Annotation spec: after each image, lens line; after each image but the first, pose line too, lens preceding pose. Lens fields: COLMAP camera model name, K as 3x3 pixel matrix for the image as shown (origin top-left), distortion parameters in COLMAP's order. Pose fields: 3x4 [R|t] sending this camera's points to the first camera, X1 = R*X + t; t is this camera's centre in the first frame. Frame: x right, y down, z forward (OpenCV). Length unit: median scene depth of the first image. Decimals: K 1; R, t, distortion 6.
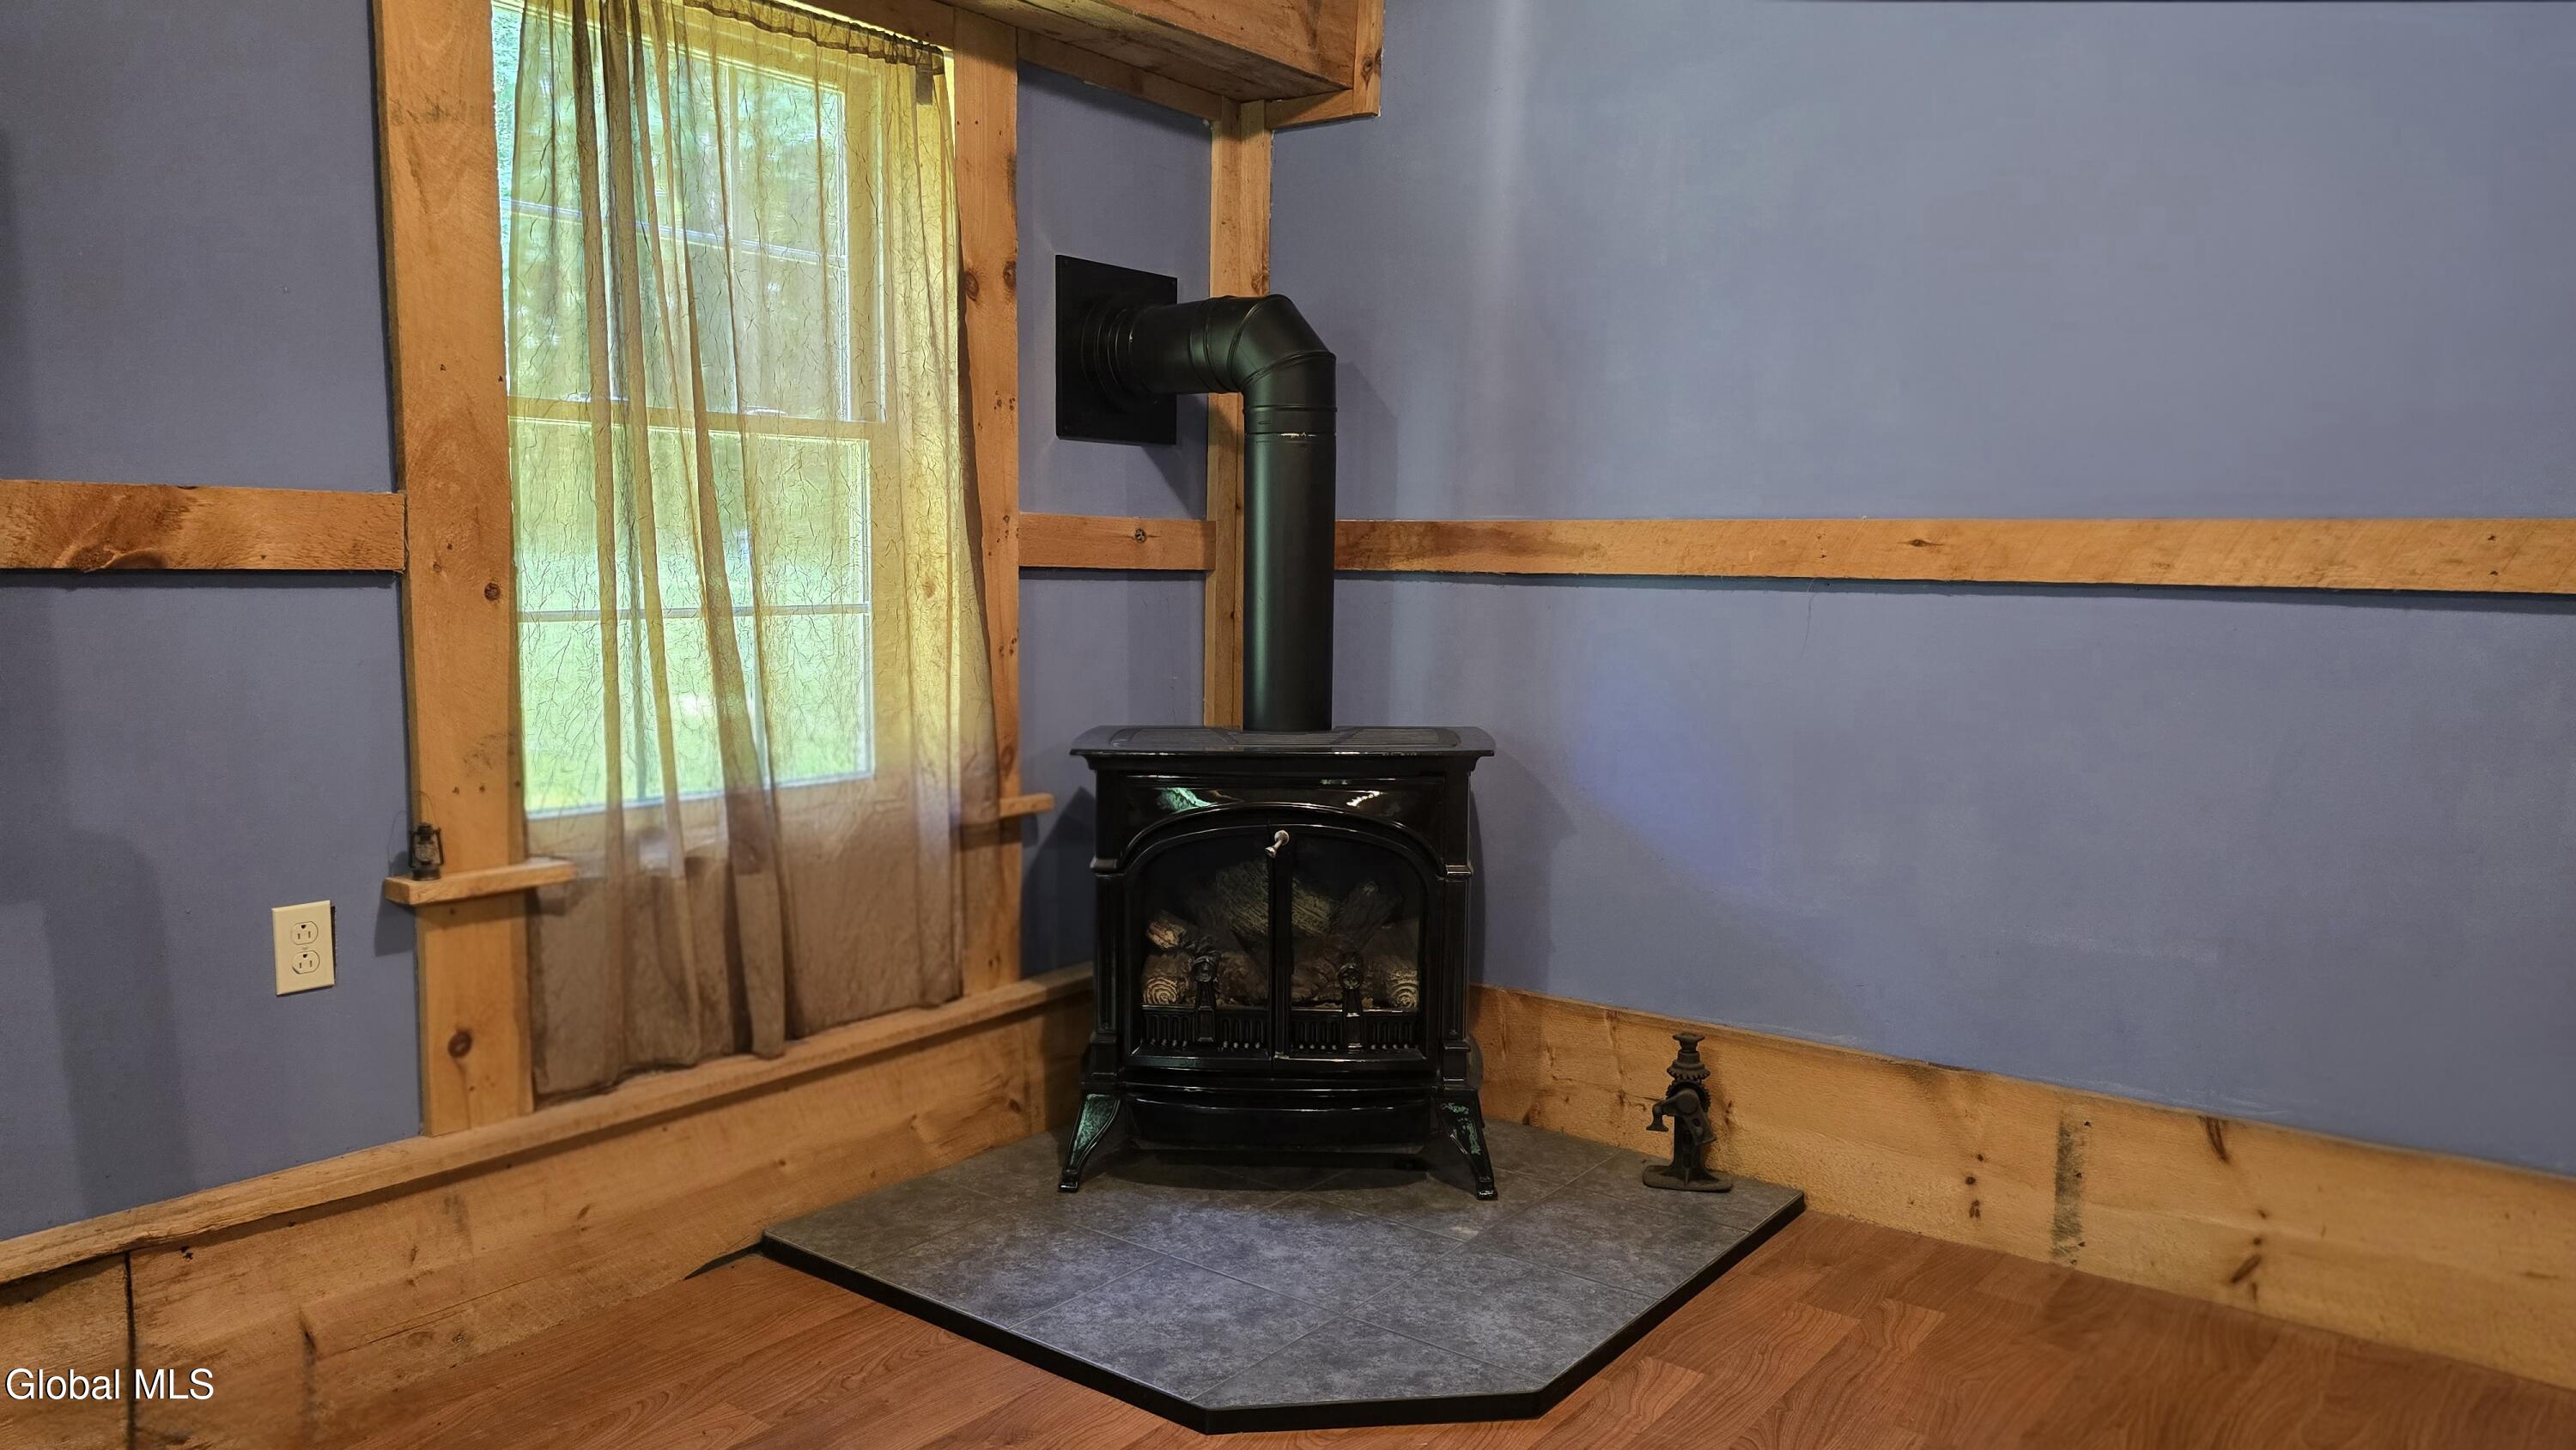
lens RADIAL K [[1732.9, 0, 1288.0], [0, 1732.9, 725.0], [0, 0, 1]] dist [0.056410, -0.047112]
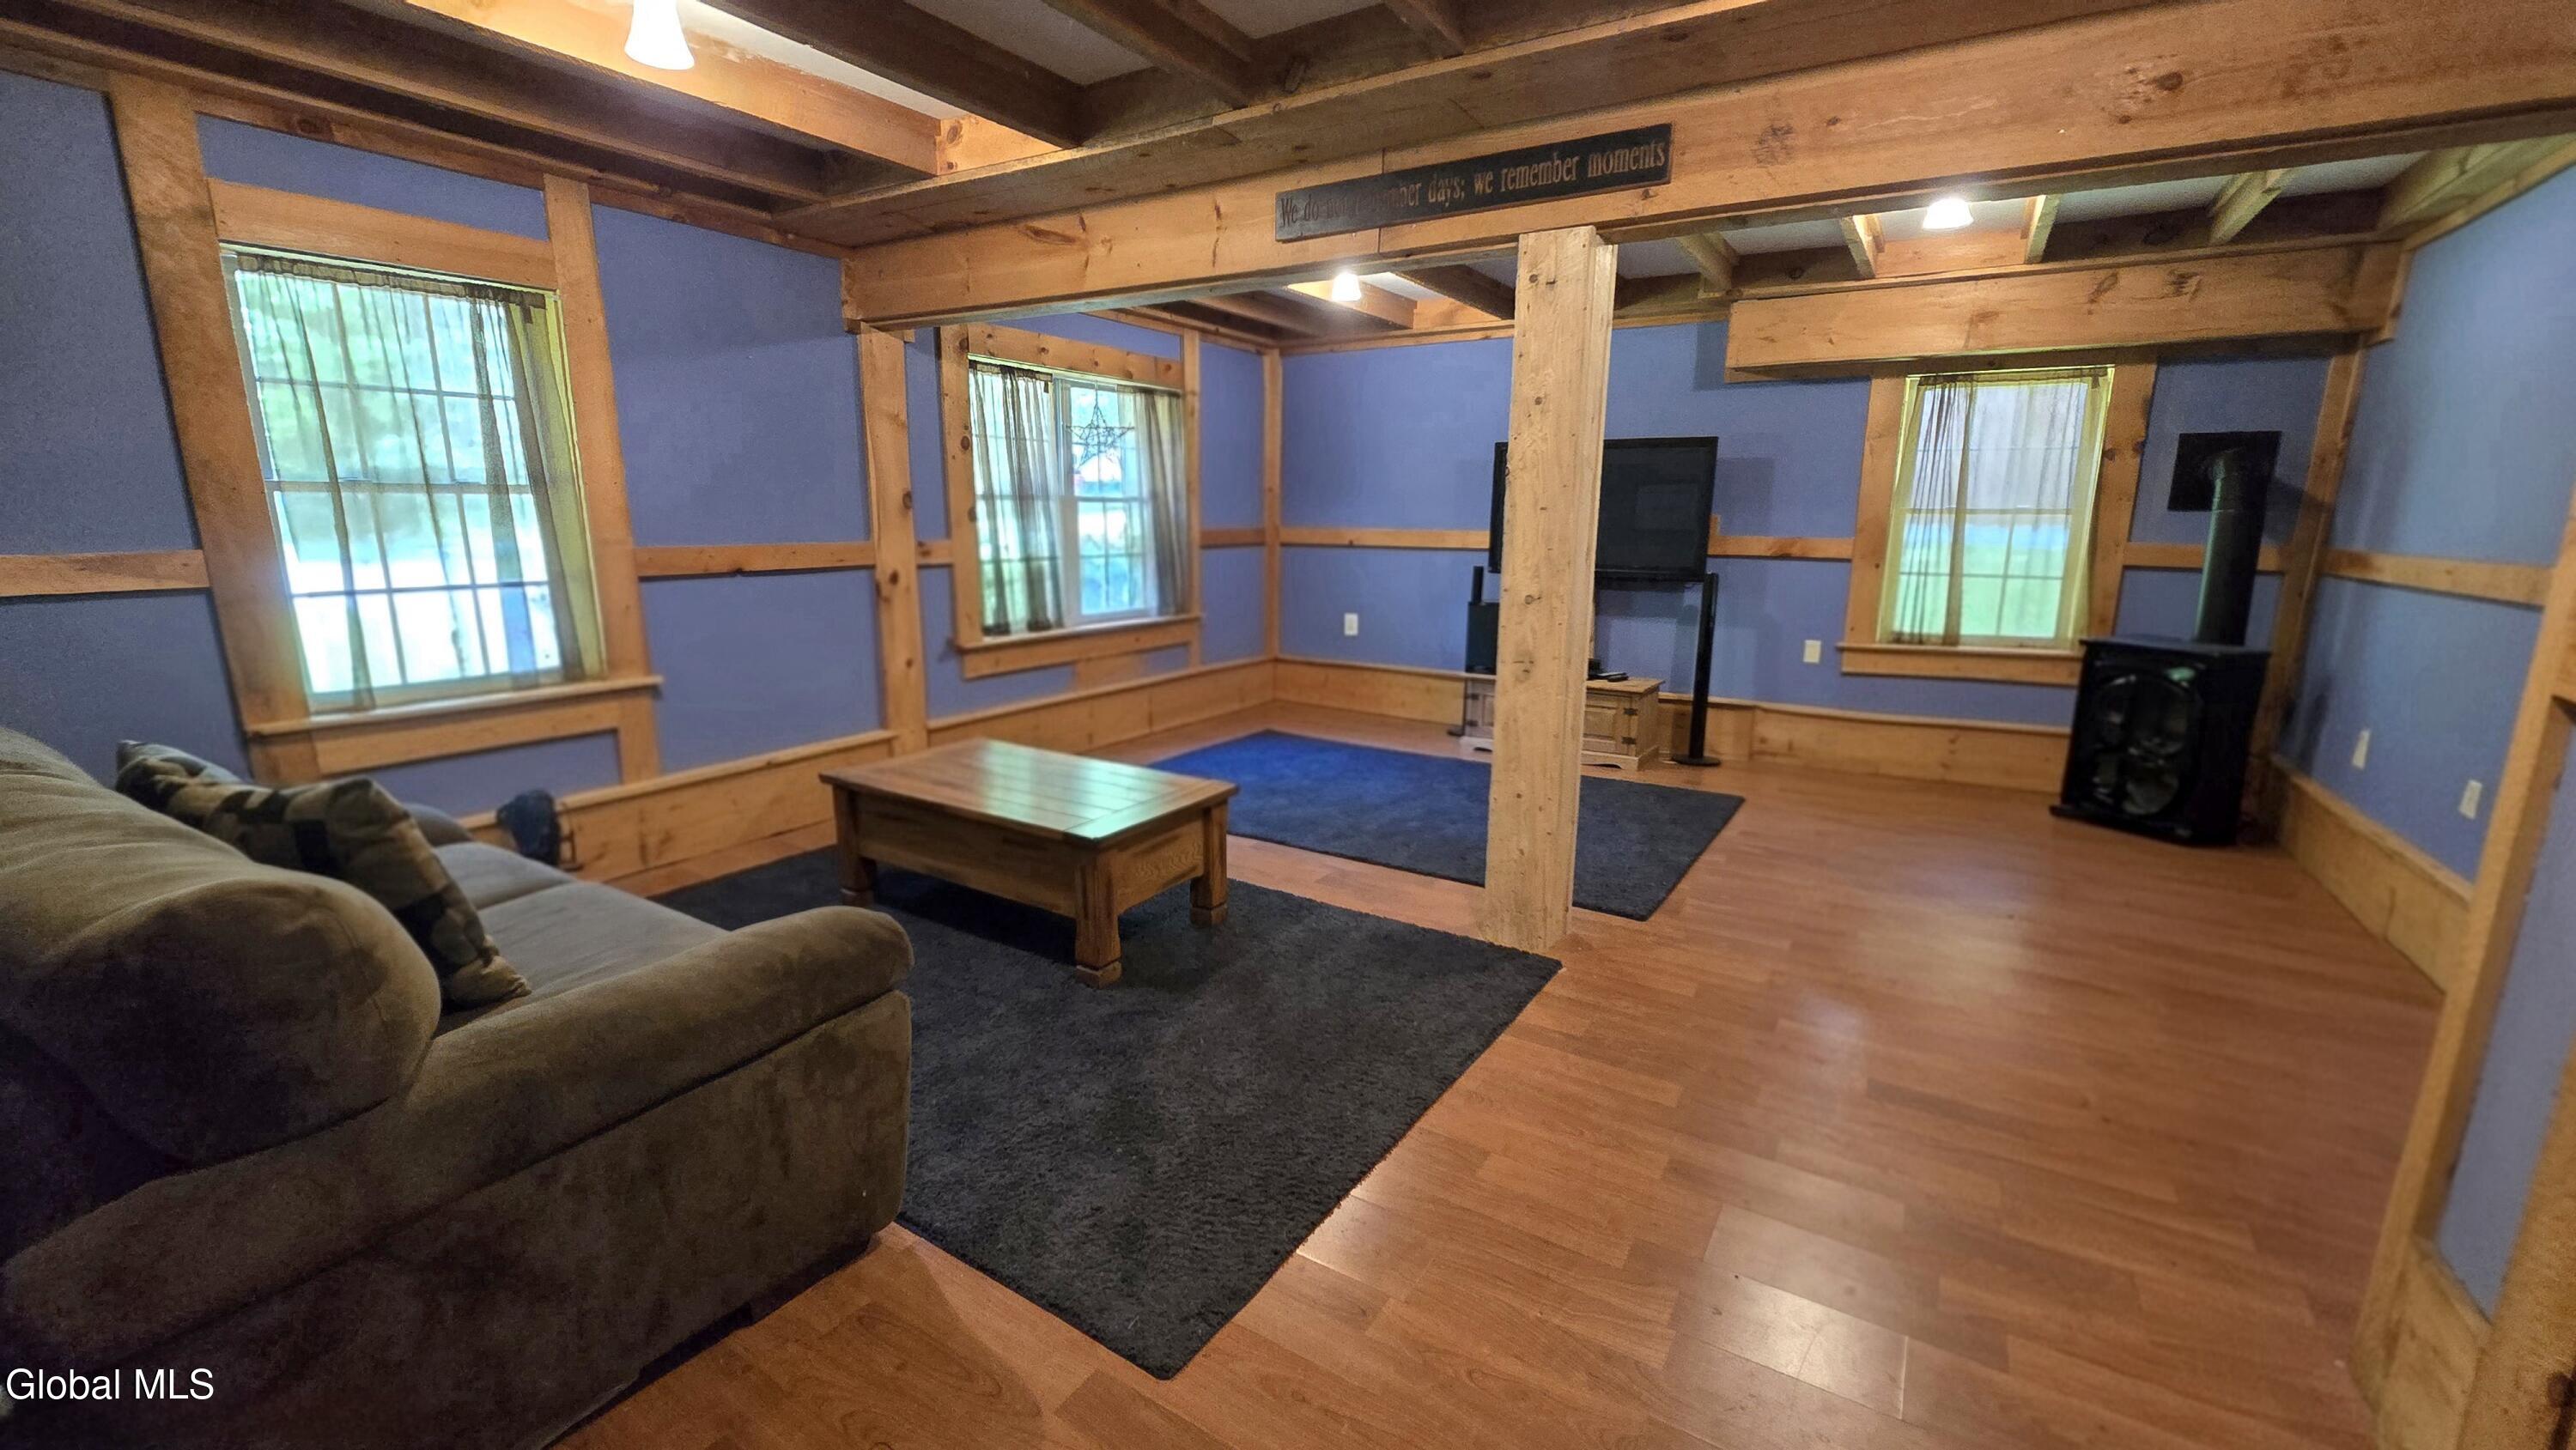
lens RADIAL K [[1055.5, 0, 1285.3], [0, 1055.5, 735.0], [0, 0, 1]] dist [0.000889, 0.000233]
pose [[0.091802, 0.207993, -0.973813, 1.265054], [-0.104858, 0.974524, 0.198260, -0.030028], [0.990241, 0.083911, 0.111273, -0.330607]]
